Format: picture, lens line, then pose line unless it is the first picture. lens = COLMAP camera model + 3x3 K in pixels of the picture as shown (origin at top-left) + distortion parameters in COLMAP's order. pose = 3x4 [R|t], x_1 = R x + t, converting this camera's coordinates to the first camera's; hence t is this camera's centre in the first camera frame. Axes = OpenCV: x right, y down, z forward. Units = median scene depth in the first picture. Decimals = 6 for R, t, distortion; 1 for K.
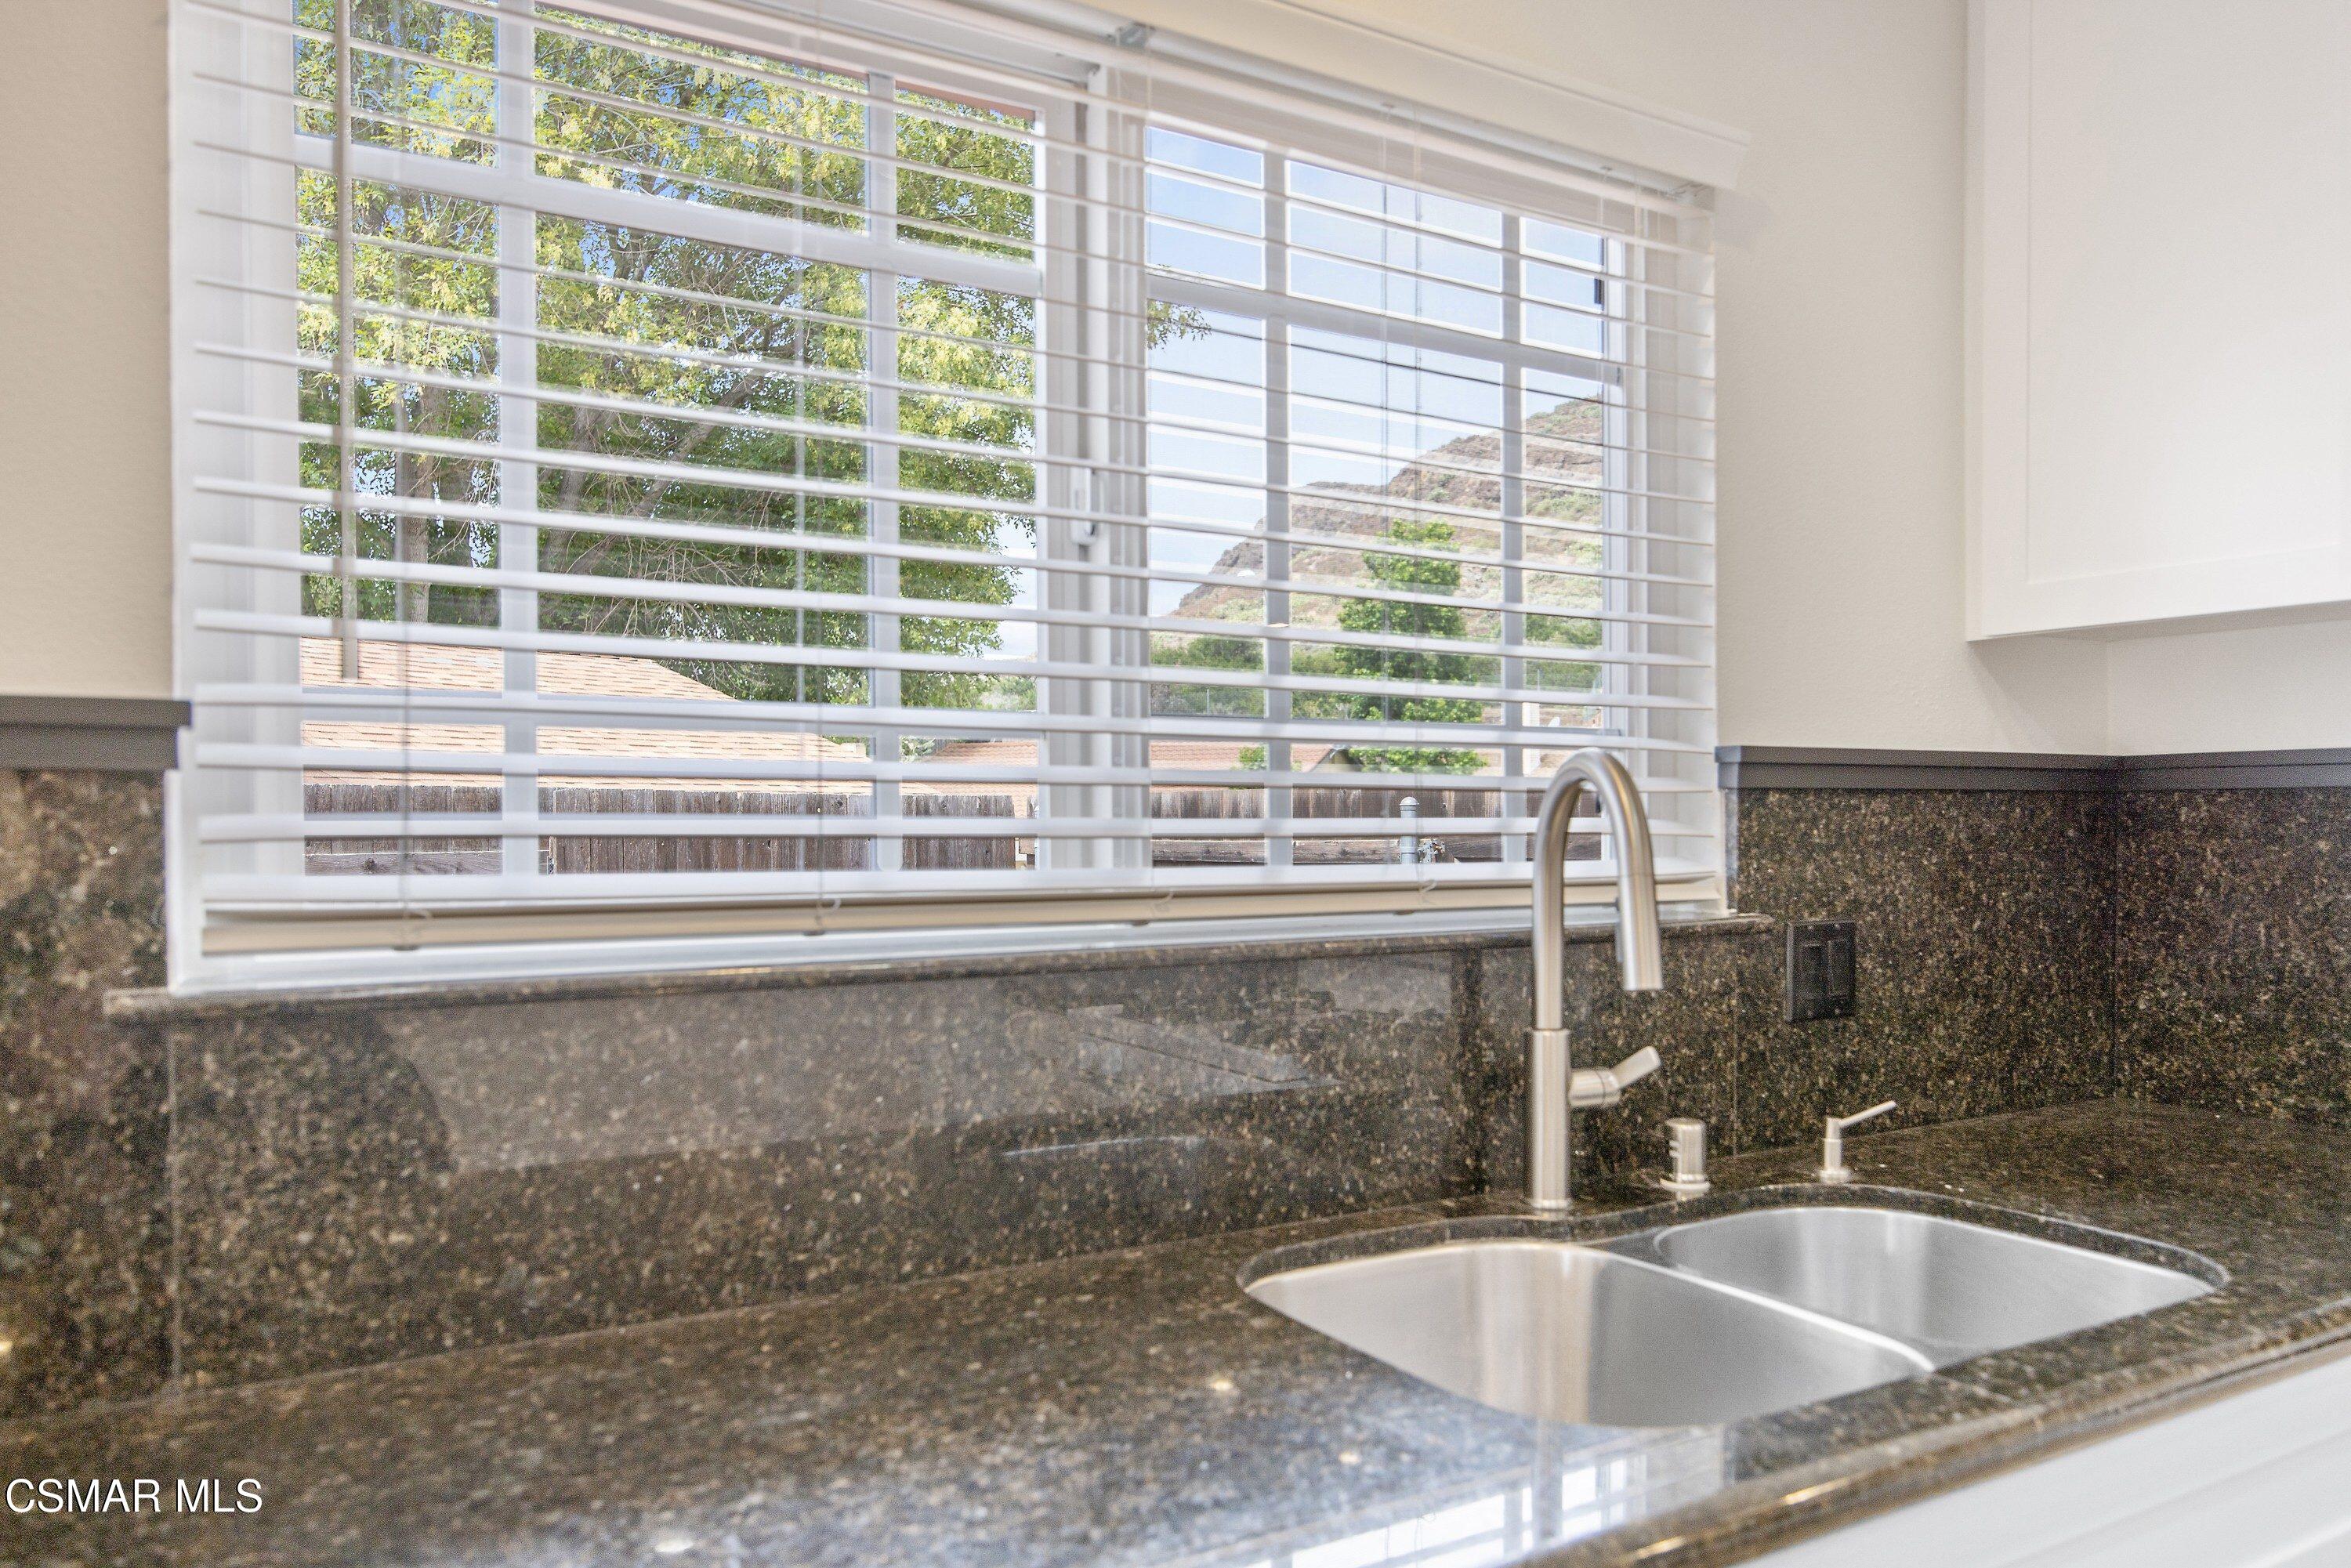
lens RADIAL K [[1651.2, 0, 1174.2], [0, 1651.2, 871.7], [0, 0, 1]] dist [-0.006429, 0.000287]
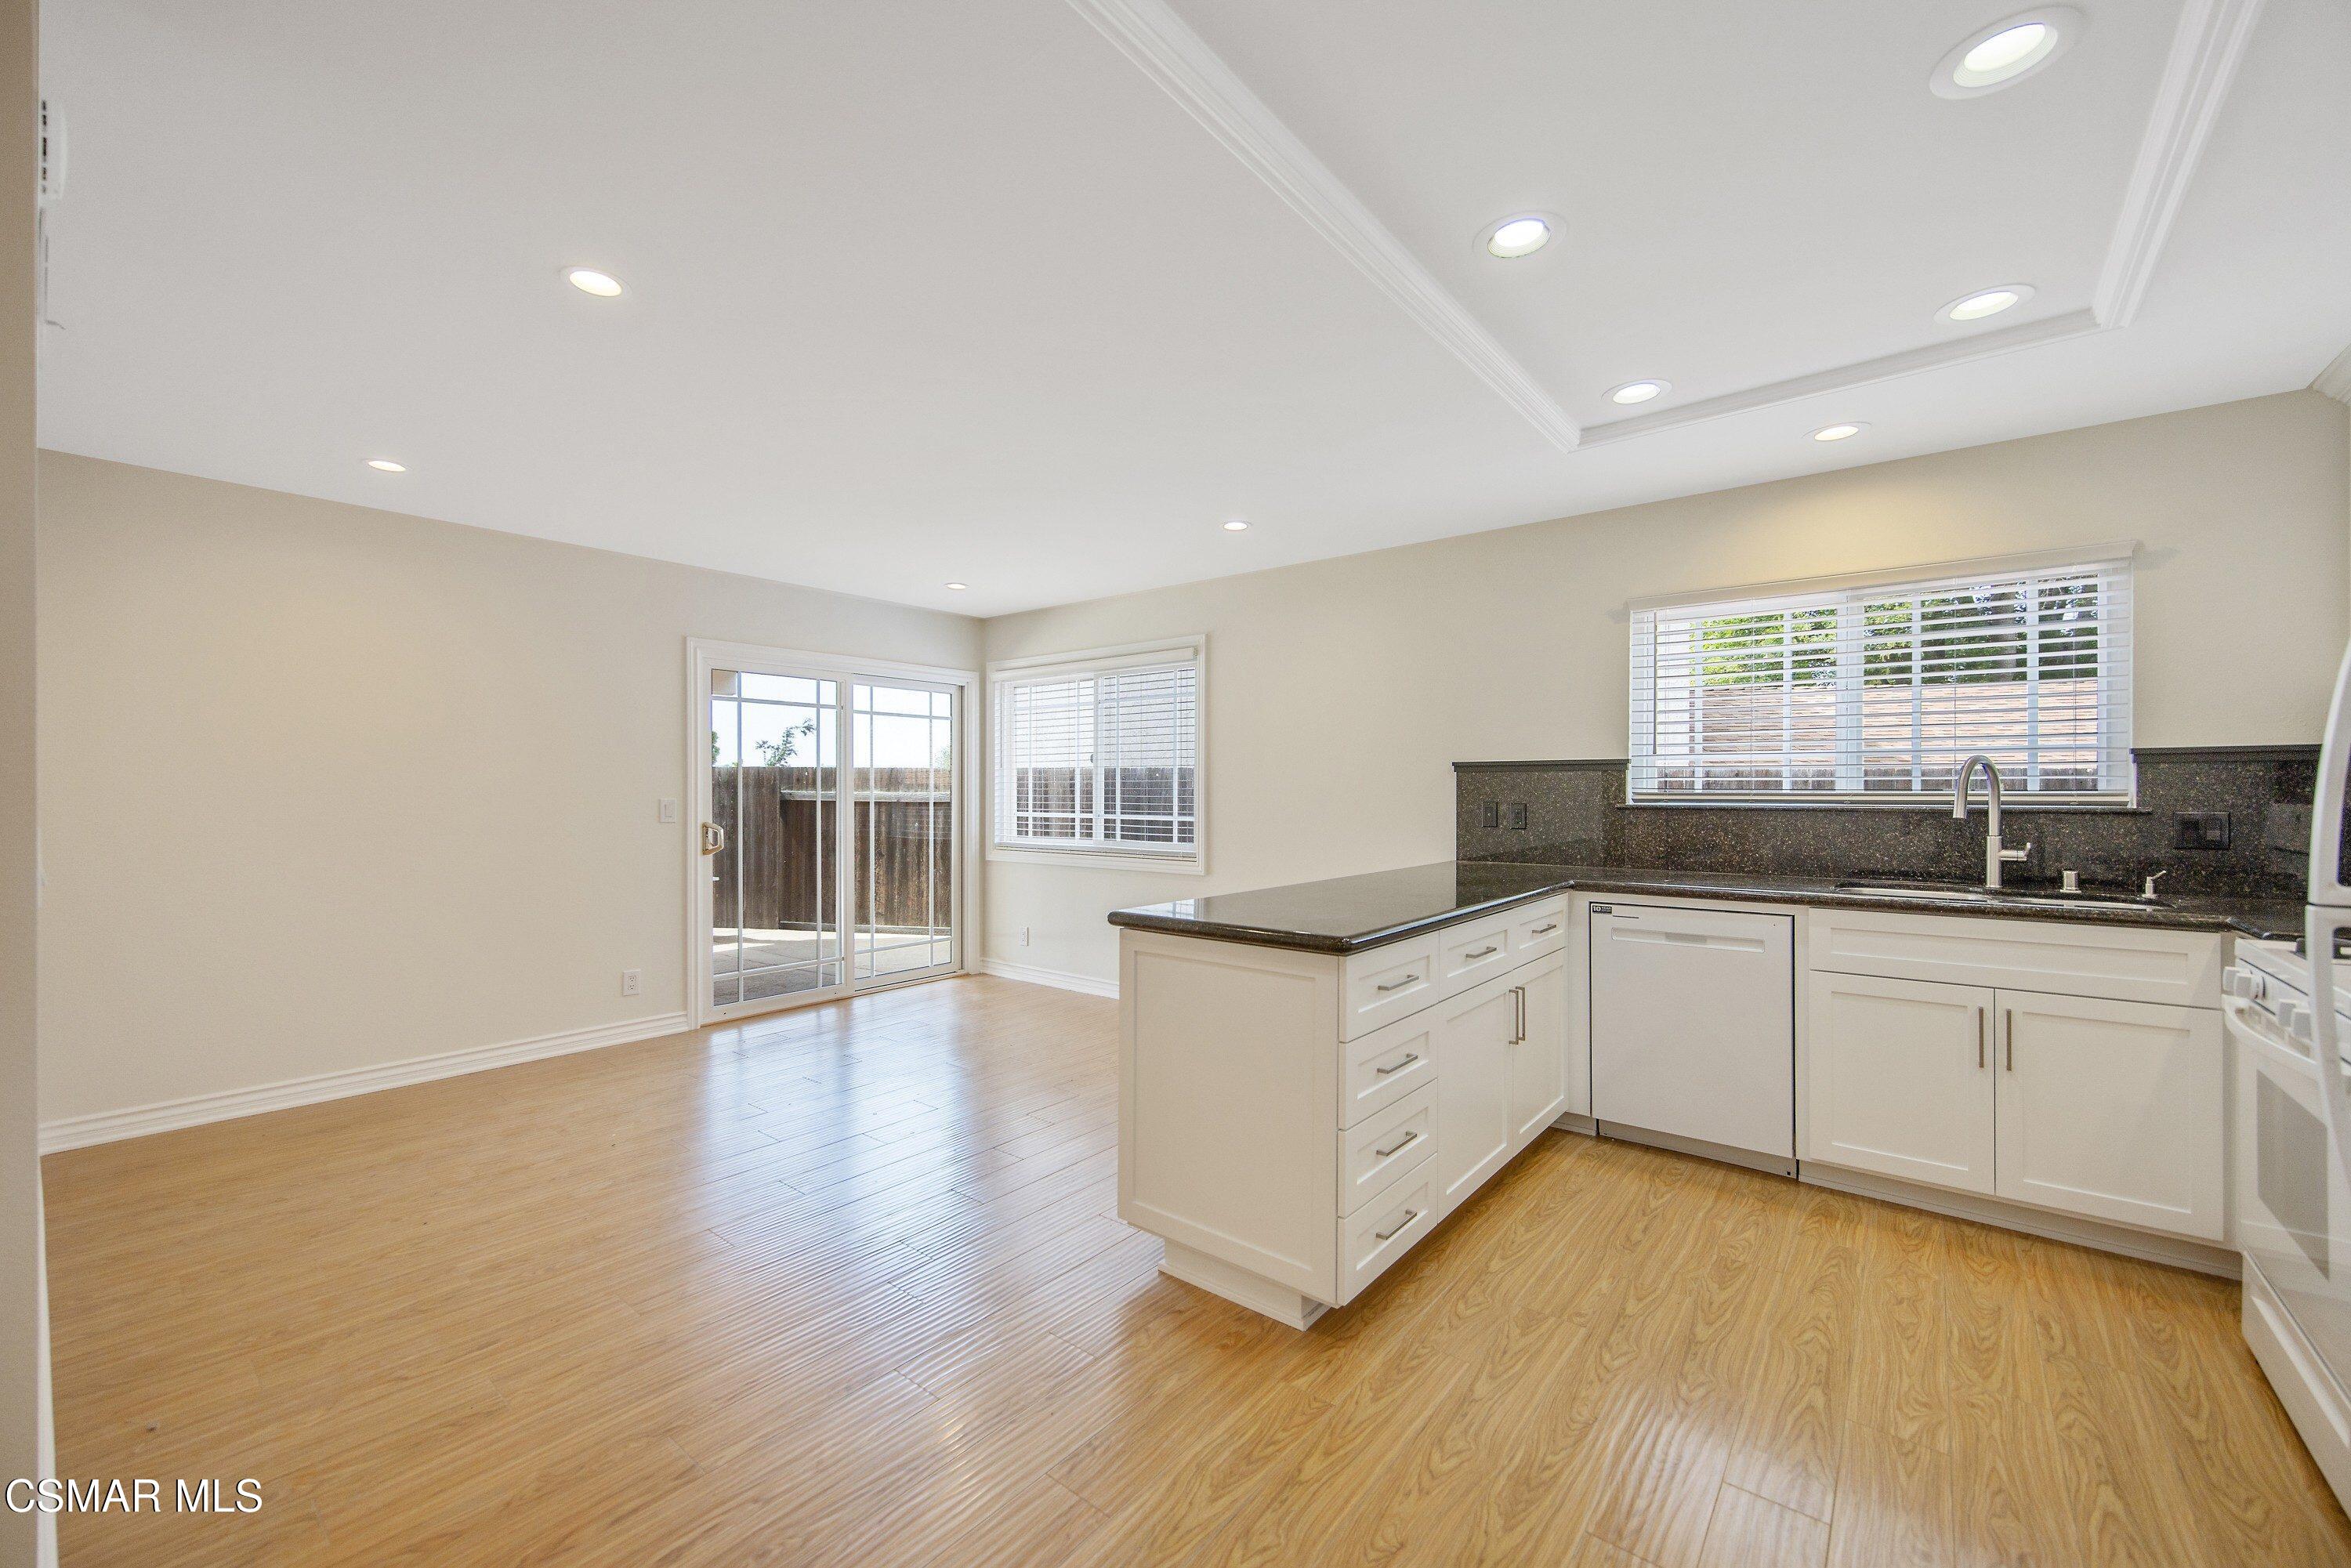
lens RADIAL K [[938.4, 0, 1168.2], [0, 938.4, 789.9], [0, 0, 1]] dist [-0.000590, -0.000004]
pose [[0.345734, 0.000580, -0.938332, 1.734198], [-0.031487, 0.999444, -0.010984, 0.089753], [0.937804, 0.033342, 0.345560, -1.528039]]
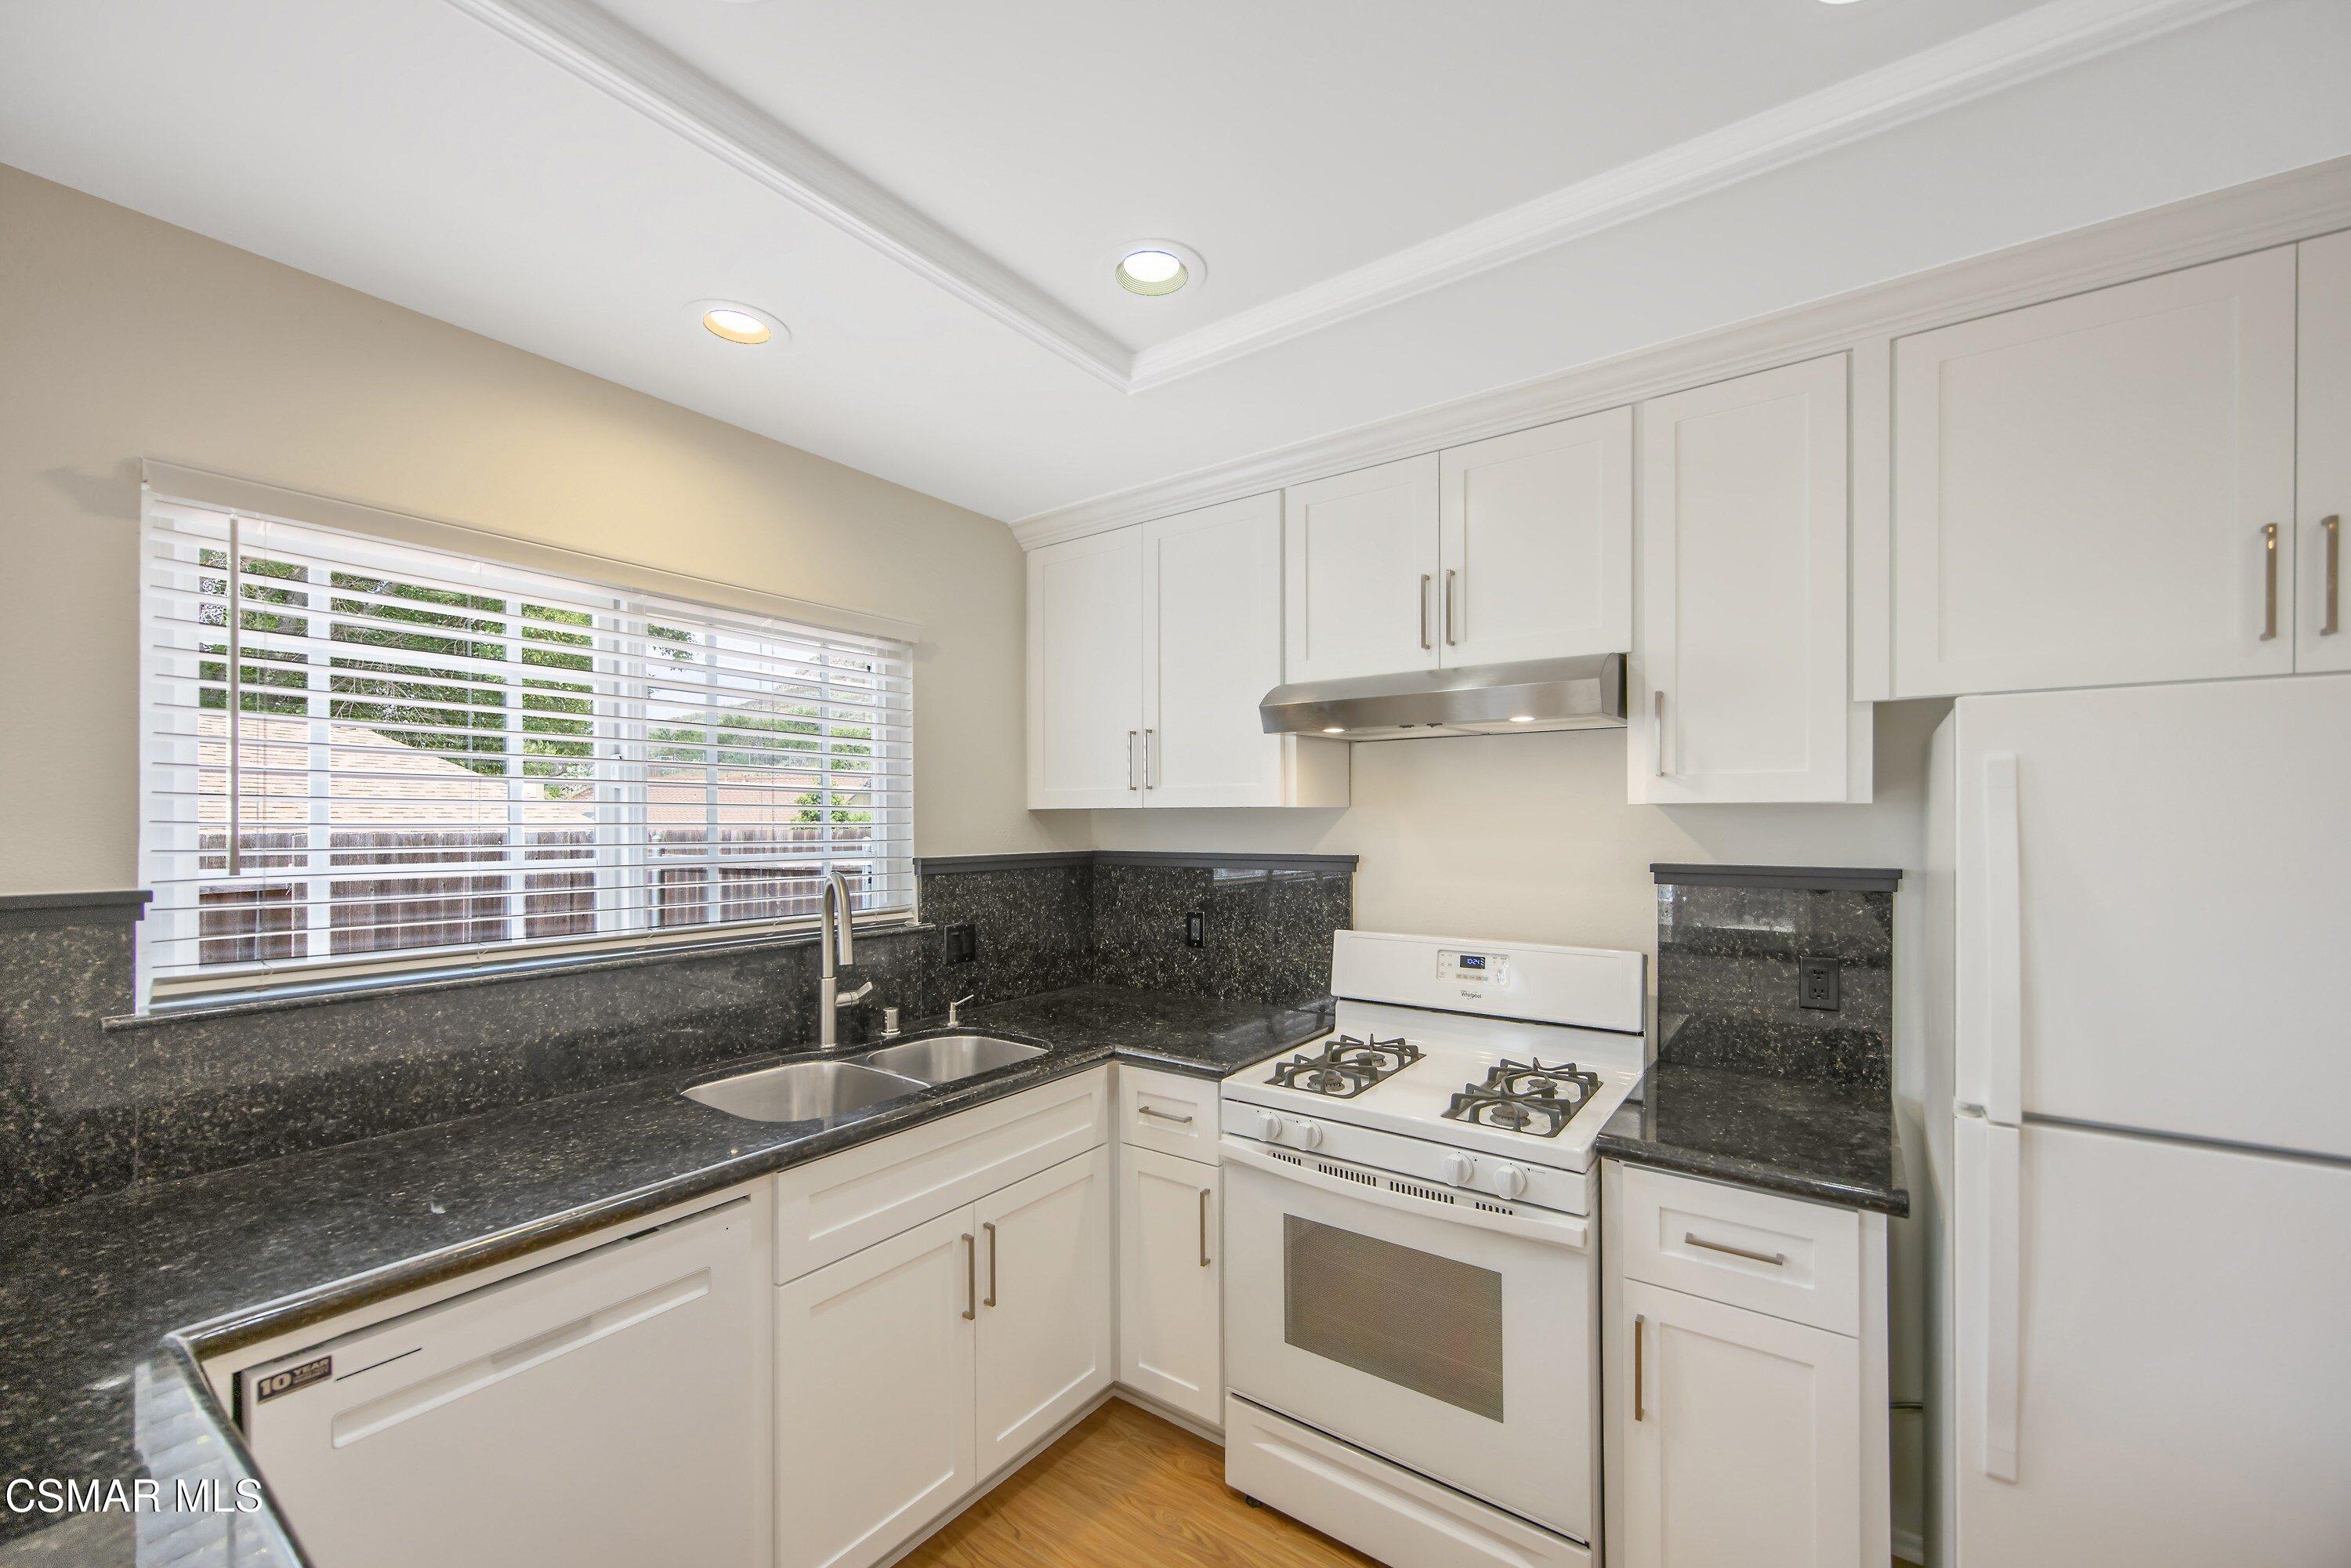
lens RADIAL K [[929.9, 0, 1182.3], [0, 929.9, 820.9], [0, 0, 1]] dist [0.000582, -0.000081]
pose [[0.914859, 0.000661, 0.403773, 0.175167], [0.012810, 0.999448, -0.030662, -0.114879], [-0.403570, 0.033224, 0.914345, -0.657779]]
